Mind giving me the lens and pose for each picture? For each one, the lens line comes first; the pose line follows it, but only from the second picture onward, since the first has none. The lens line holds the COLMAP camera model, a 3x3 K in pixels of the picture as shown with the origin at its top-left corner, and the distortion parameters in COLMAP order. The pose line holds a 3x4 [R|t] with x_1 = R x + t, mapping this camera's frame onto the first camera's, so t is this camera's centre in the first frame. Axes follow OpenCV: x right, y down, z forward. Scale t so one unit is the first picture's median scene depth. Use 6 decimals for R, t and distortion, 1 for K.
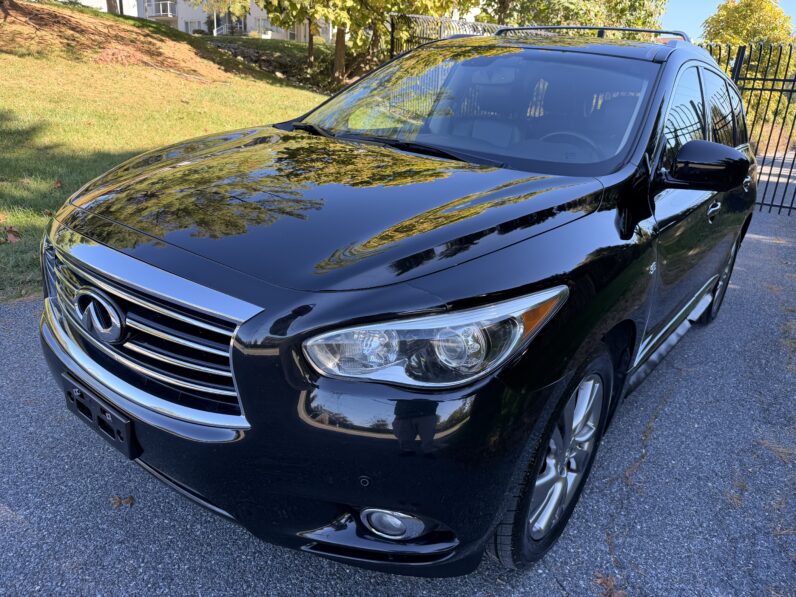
lens RADIAL K [[567.0, 0, 398.4], [0, 567.0, 295.1], [0, 0, 1]] dist [0.000870, -0.009353]
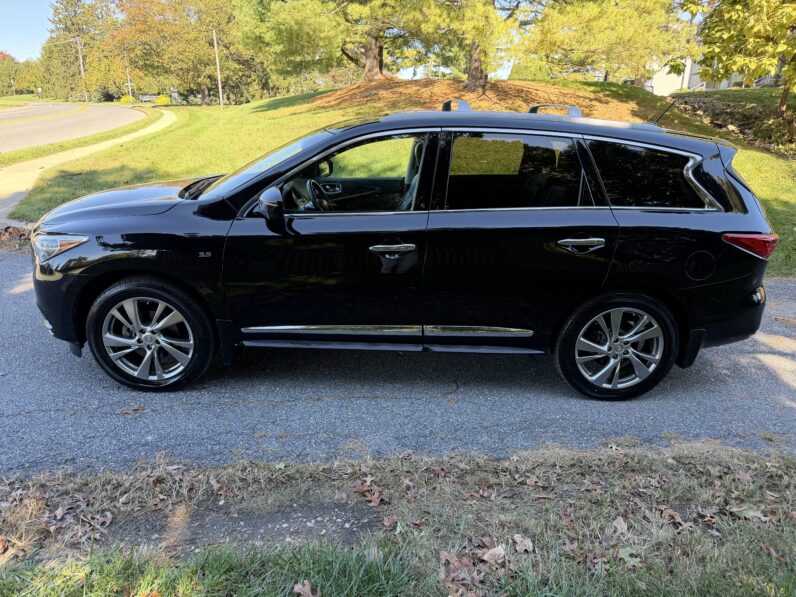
lens RADIAL K [[560.9, 0, 398.0], [0, 560.9, 298.5], [0, 0, 1]] dist [0.025339, -0.035013]
pose [[0.622786, 0.188976, -0.759227, 1.551116], [-0.249528, 0.967691, 0.036179, -0.095300], [0.741535, 0.166917, 0.649819, 0.262602]]
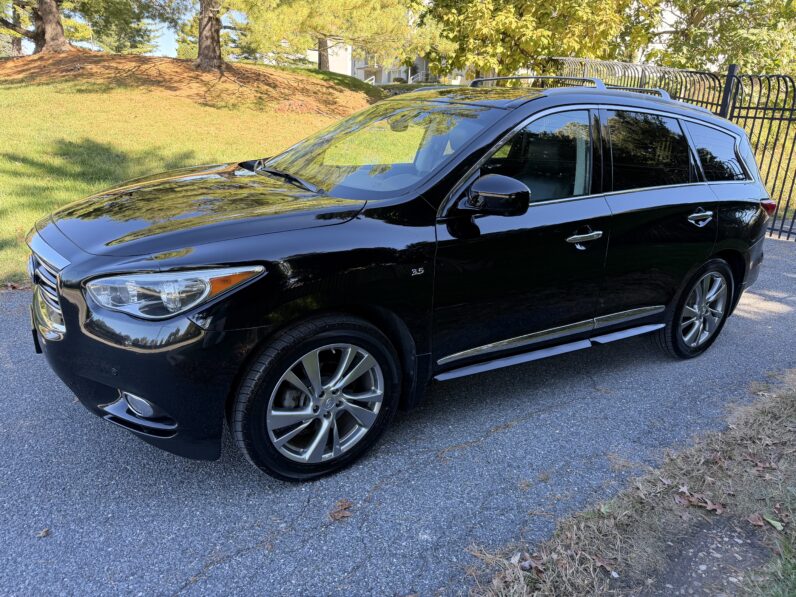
lens RADIAL K [[560.9, 0, 398.0], [0, 560.9, 298.5], [0, 0, 1]] dist [0.025339, -0.035013]
pose [[0.945068, 0.077123, -0.317645, 0.575830], [-0.094730, 0.994685, -0.040337, 0.048555], [0.312846, 0.068212, 0.947351, -0.148272]]
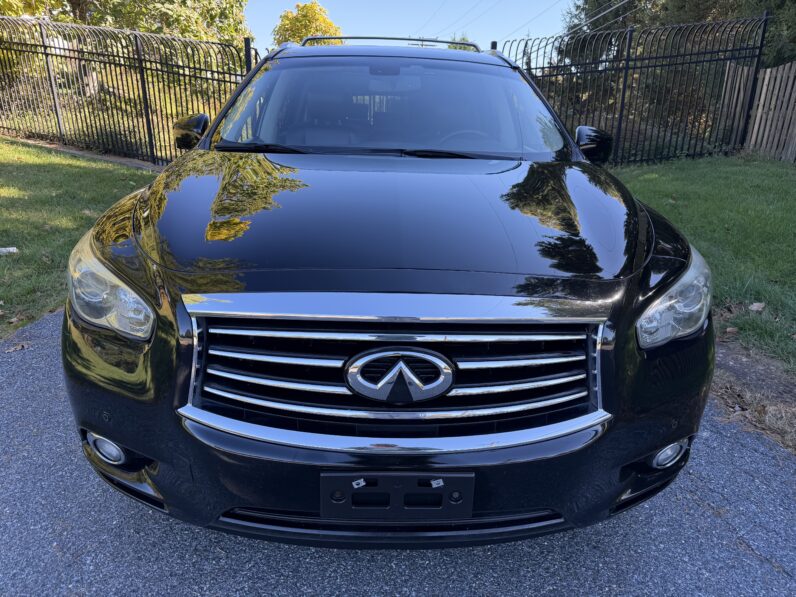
lens RADIAL K [[560.9, 0, 398.0], [0, 560.9, 298.5], [0, 0, 1]] dist [0.025339, -0.035013]
pose [[0.775574, -0.253330, 0.578194, -0.522757], [0.254710, 0.963656, 0.080555, -0.074956], [-0.577588, 0.084795, 0.811913, 0.172850]]
